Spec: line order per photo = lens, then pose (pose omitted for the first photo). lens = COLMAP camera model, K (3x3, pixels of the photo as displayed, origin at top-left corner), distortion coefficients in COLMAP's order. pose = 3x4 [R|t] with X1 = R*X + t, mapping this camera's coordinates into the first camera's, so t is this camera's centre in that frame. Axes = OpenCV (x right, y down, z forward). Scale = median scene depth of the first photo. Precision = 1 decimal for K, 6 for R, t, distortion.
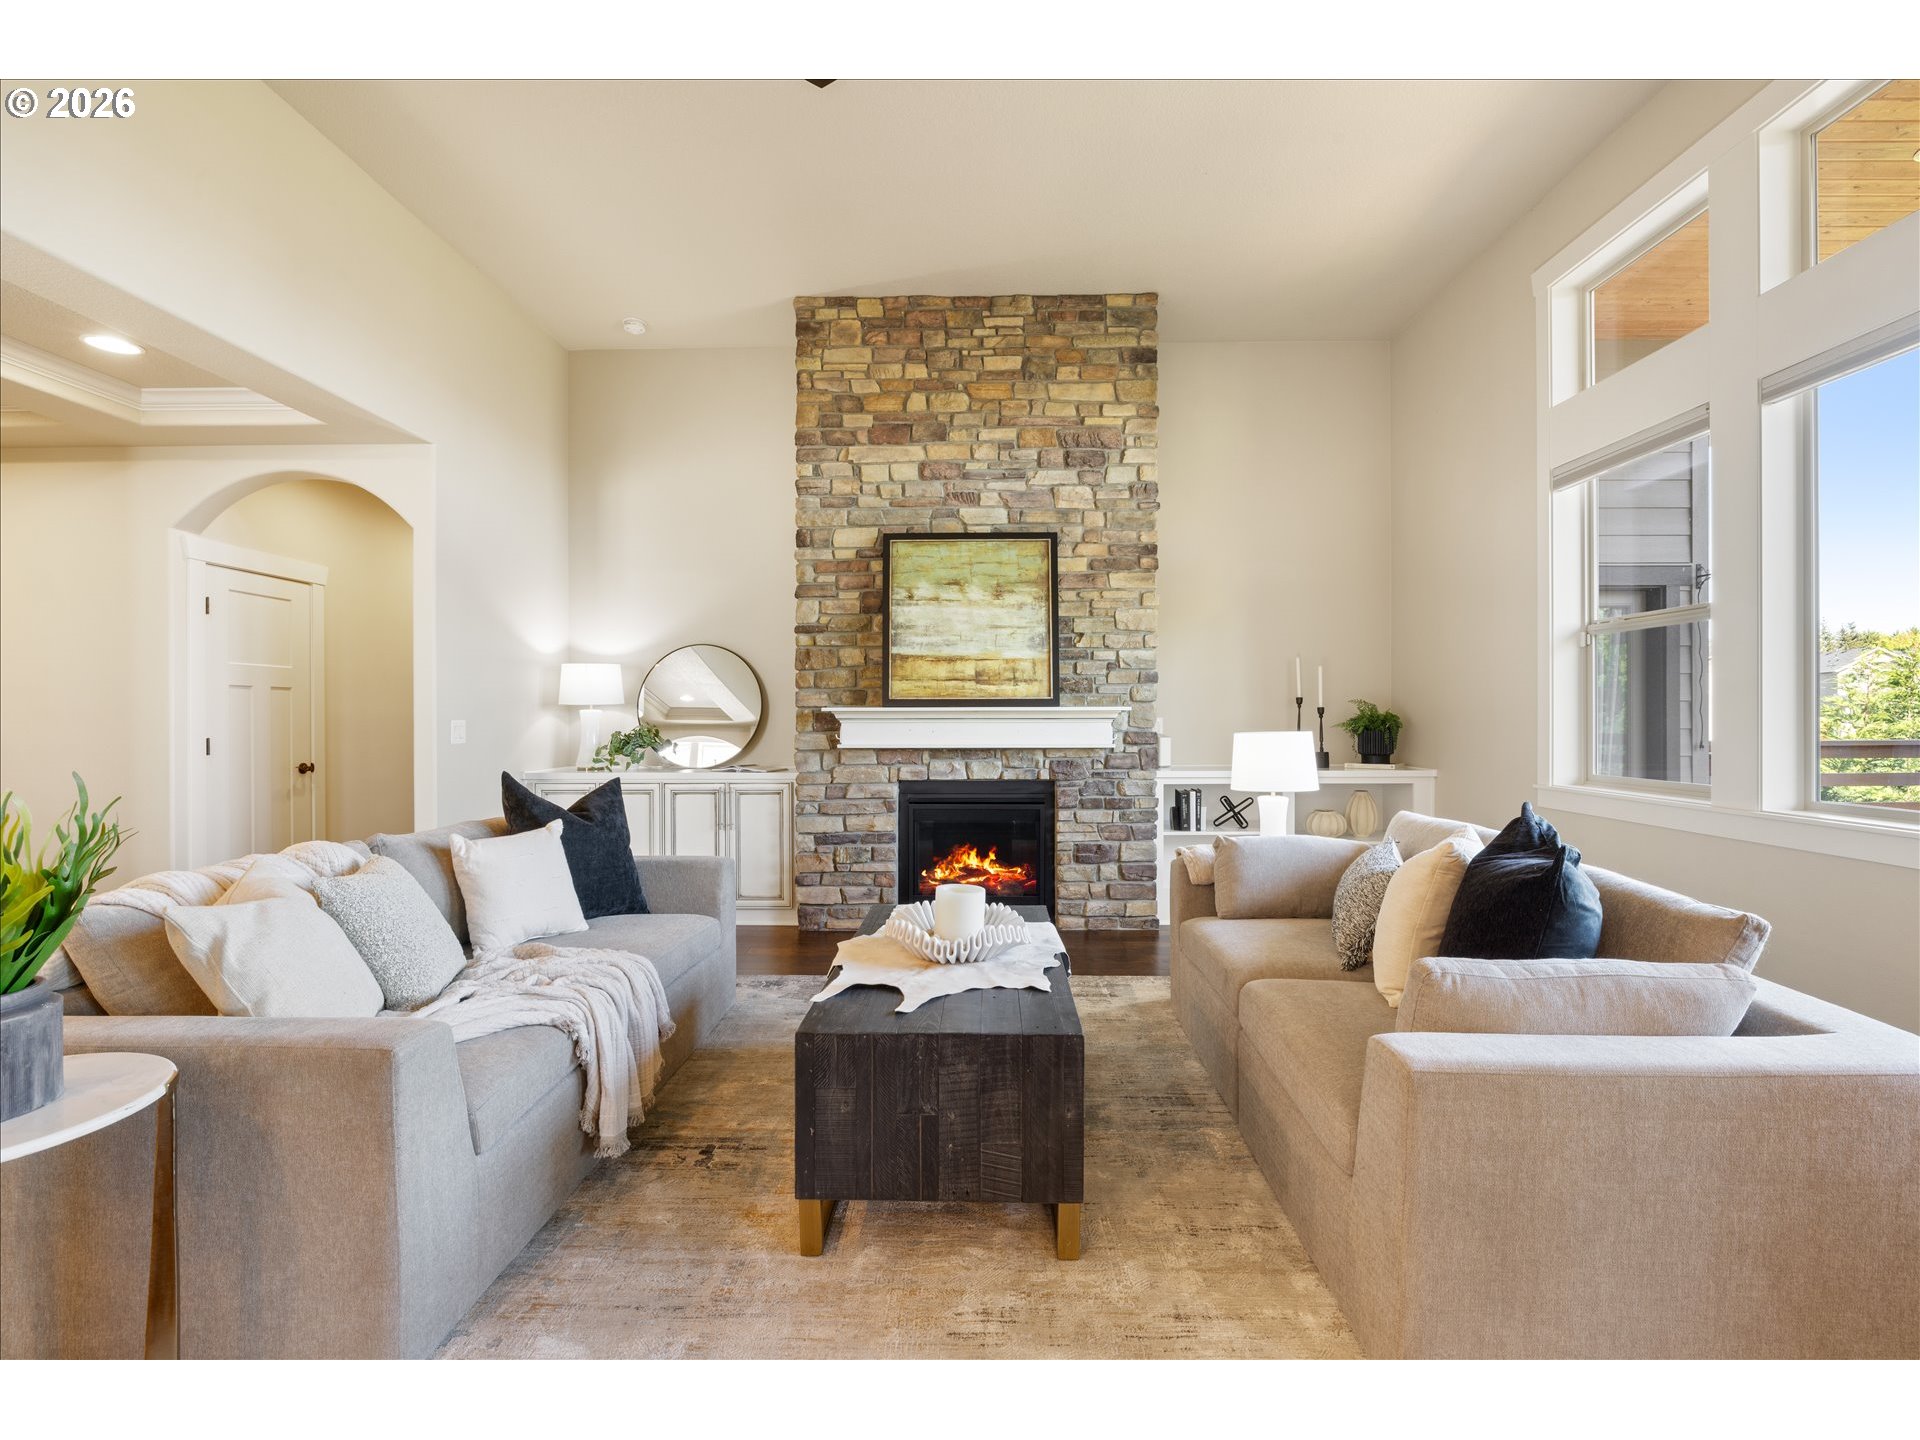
lens RADIAL K [[866.6, 0, 965.7], [0, 866.6, 710.8], [0, 0, 1]] dist [-0.004221, 0.000953]
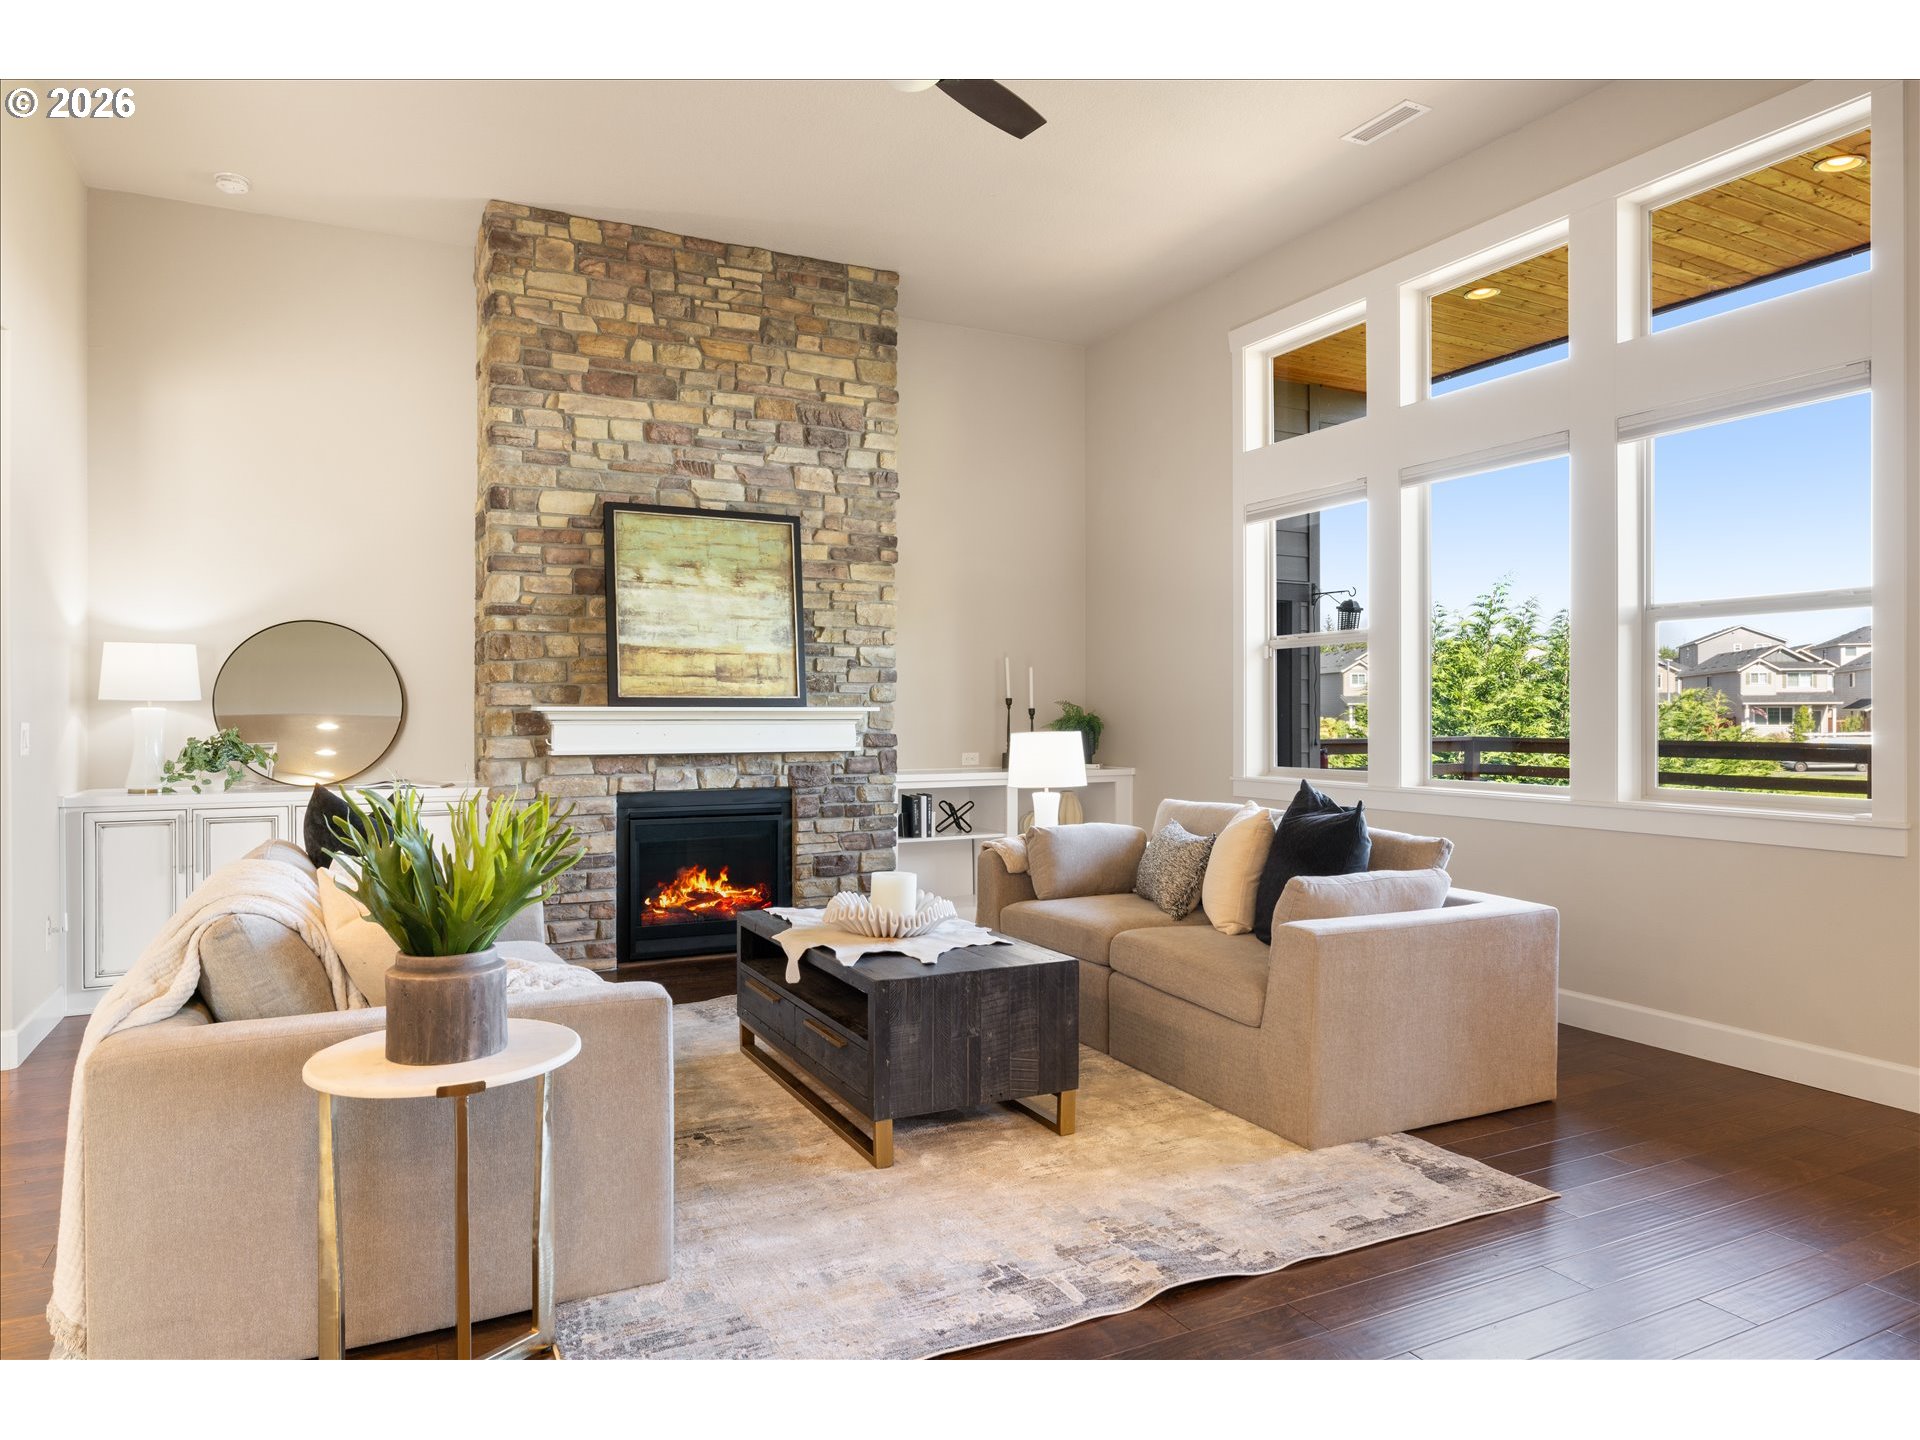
lens RADIAL K [[1218.7, 0, 956.8], [0, 1218.7, 705.7], [0, 0, 1]] dist [-0.002470, 0.000008]
pose [[0.881890, 0.005187, 0.471427, -0.350368], [-0.003518, 0.999984, -0.004423, -0.000850], [-0.471442, 0.002242, 0.881894, -0.211101]]
